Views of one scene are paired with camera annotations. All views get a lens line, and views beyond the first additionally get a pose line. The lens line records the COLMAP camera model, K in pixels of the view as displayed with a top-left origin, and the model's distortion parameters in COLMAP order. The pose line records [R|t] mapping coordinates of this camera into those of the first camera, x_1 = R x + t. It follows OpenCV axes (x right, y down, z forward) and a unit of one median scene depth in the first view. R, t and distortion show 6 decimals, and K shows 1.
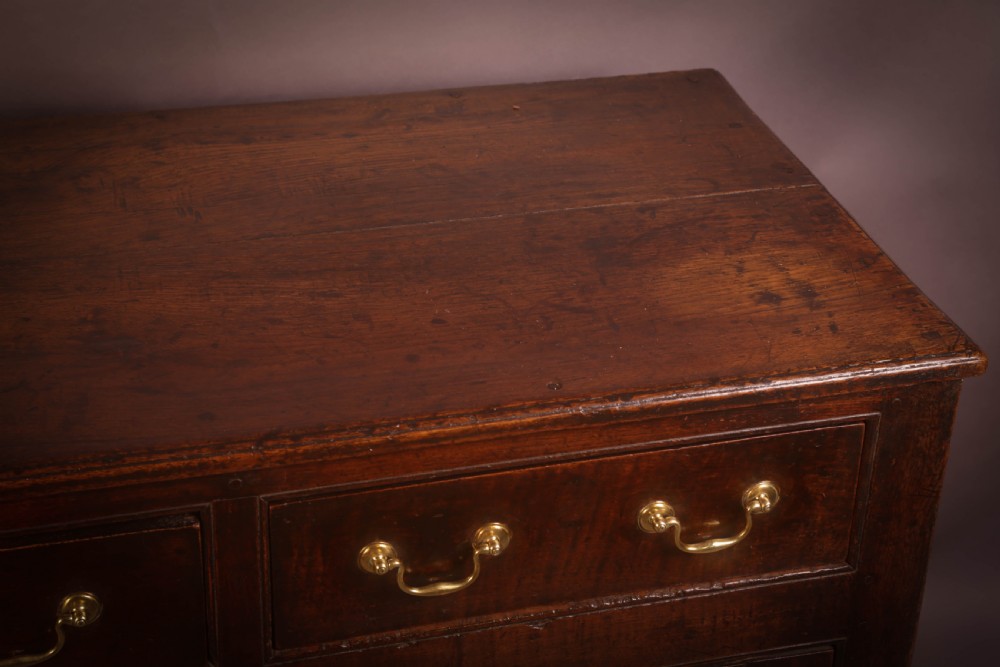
lens RADIAL K [[1950.6, 0, 556.7], [0, 1950.6, 361.8], [0, 0, 1]] dist [0.268817, 0.000000]
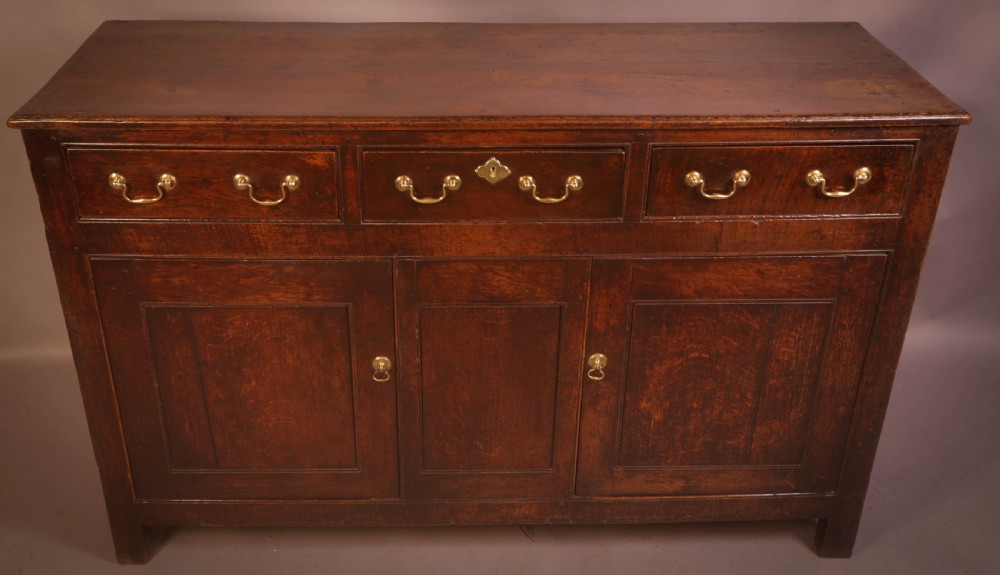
lens RADIAL K [[1204.7, 0, 490.1], [0, 1204.7, 334.9], [0, 0, 1]] dist [0.047265, 0.000000]
pose [[0.976212, 0.100207, -0.192271, -0.030127], [-0.101787, 0.994805, 0.001671, 0.306453], [0.191440, 0.017940, 0.981340, -0.485099]]
